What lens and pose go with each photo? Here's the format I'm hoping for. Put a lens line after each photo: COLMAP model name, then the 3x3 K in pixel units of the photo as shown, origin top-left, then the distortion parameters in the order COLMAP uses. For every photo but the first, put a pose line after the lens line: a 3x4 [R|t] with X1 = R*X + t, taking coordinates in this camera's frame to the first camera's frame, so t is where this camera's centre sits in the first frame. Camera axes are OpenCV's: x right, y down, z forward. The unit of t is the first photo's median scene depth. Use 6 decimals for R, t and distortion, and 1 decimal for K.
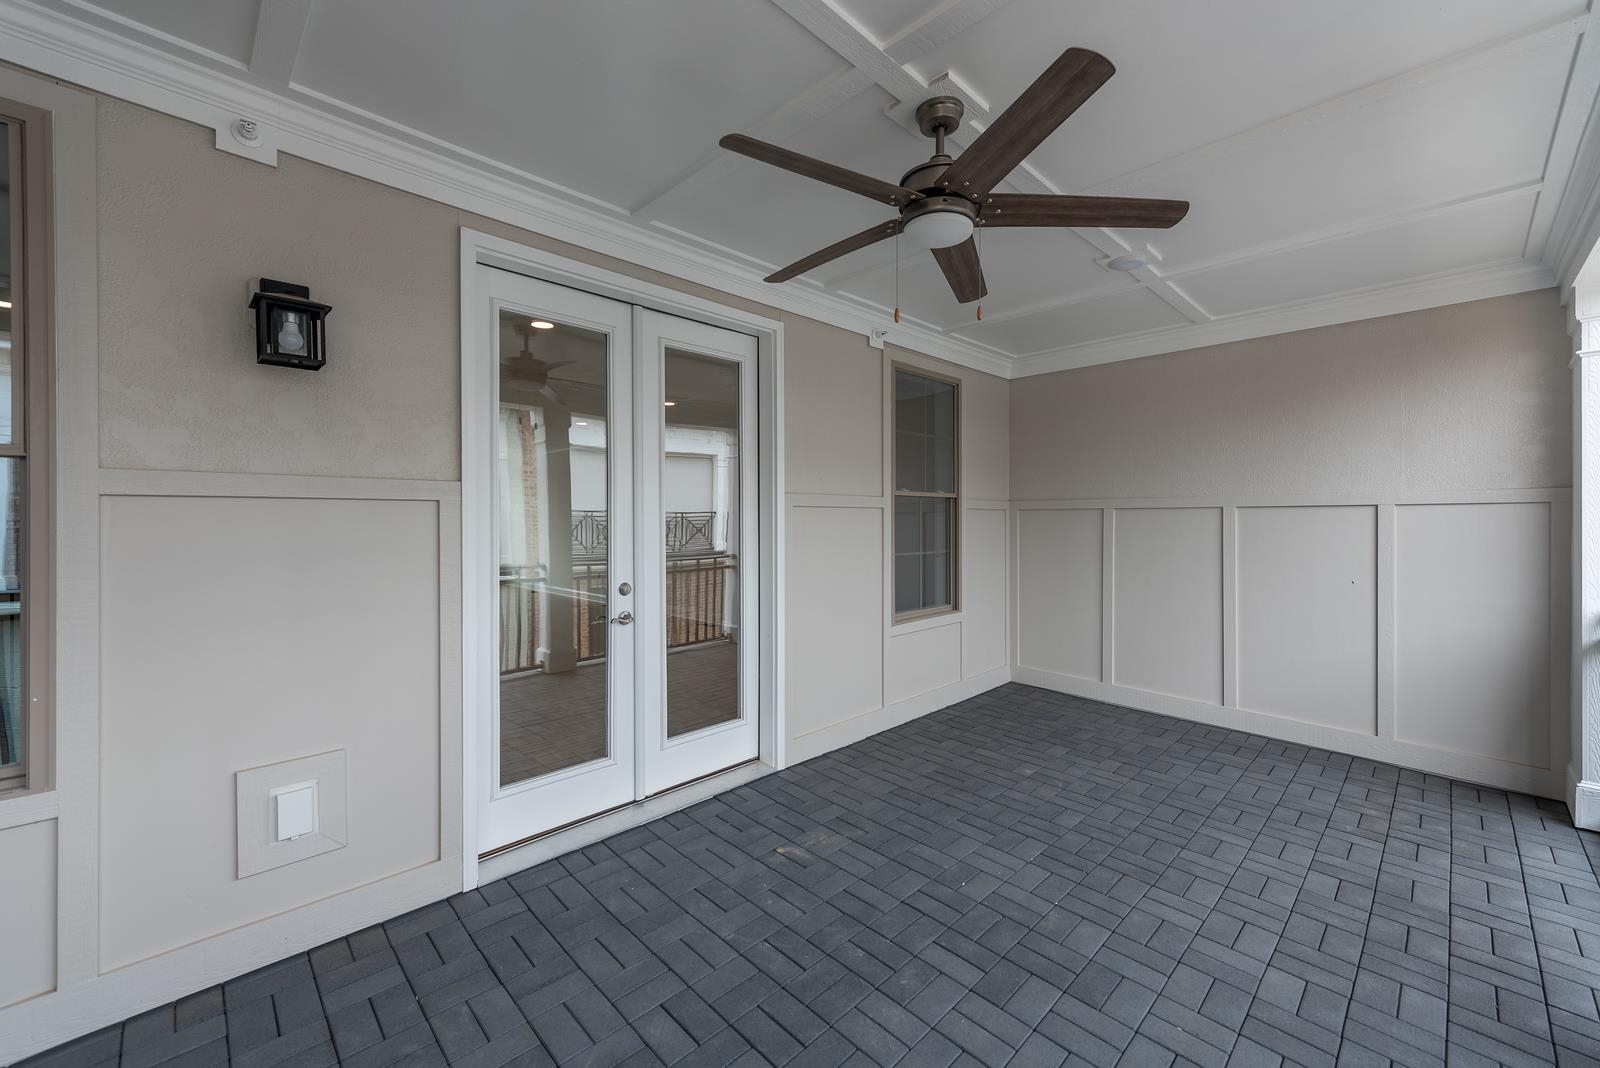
lens RADIAL K [[639.2, 0, 804.2], [0, 639.2, 518.9], [0, 0, 1]] dist [0.003054, 0.000042]
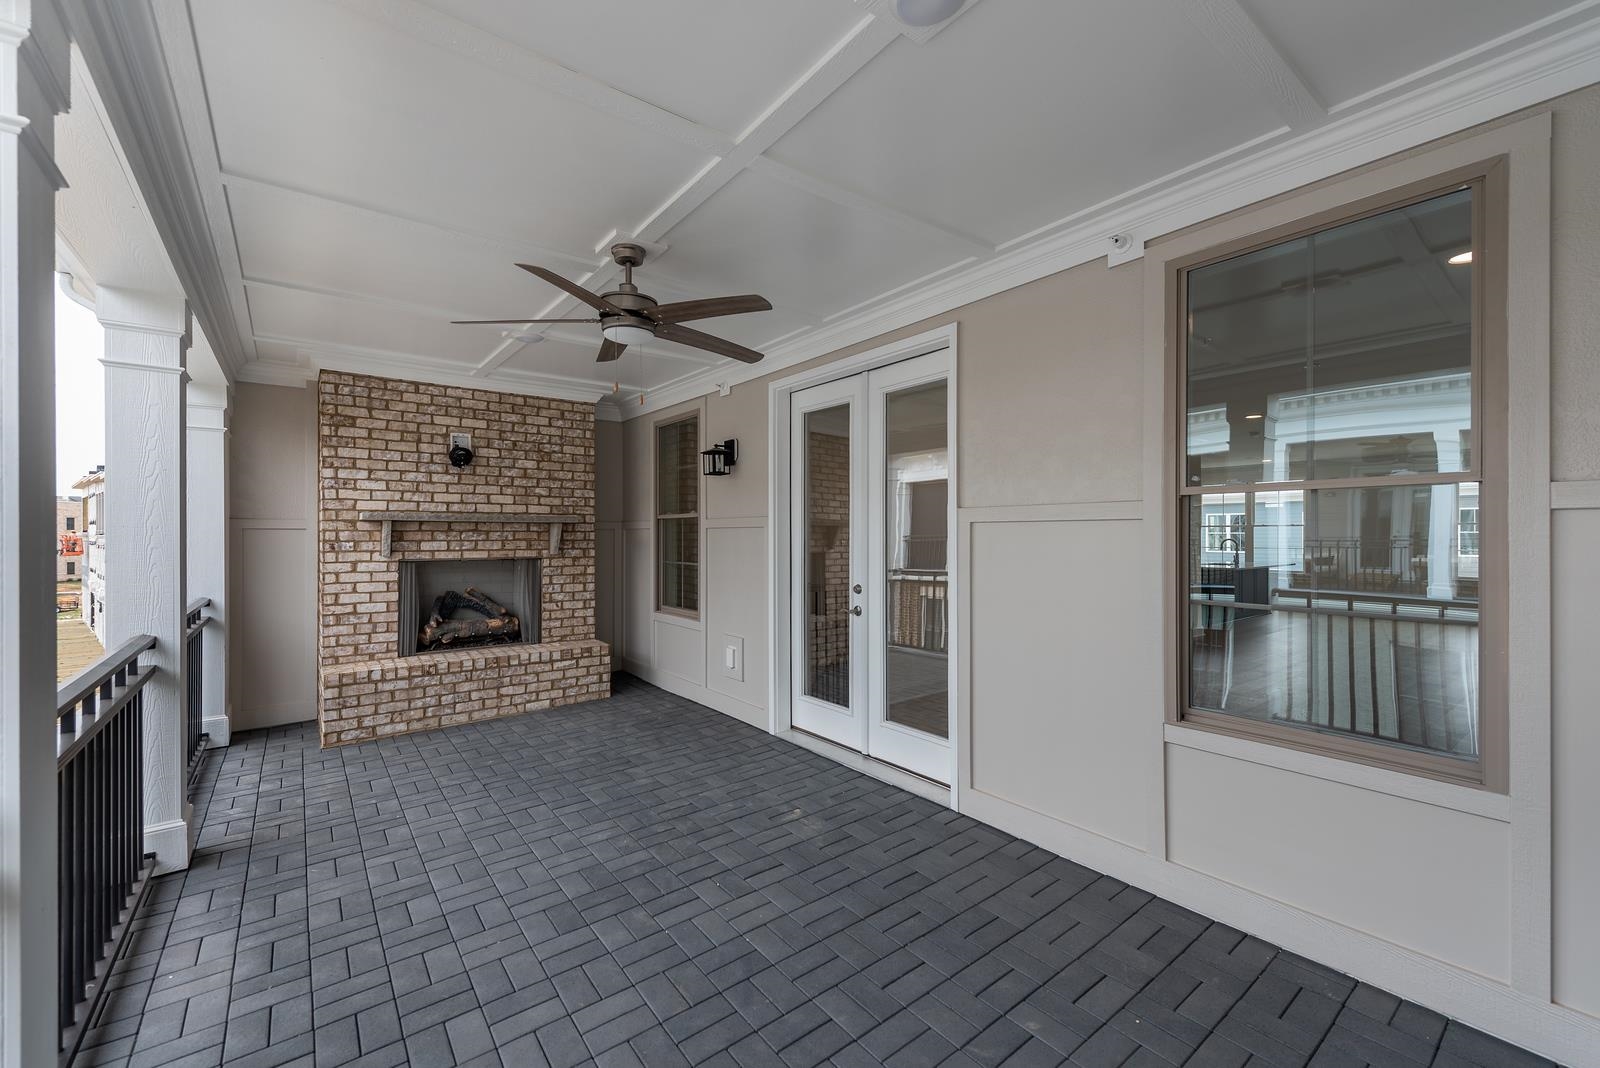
lens RADIAL K [[635.8, 0, 800.0], [0, 635.8, 534.0], [0, 0, 1]] dist [0.000824, 0.000002]
pose [[-0.118207, -0.001531, -0.992988, 1.056185], [-0.000355, 0.999999, -0.001500, -0.003581], [0.992989, 0.000175, -0.118208, 1.044373]]
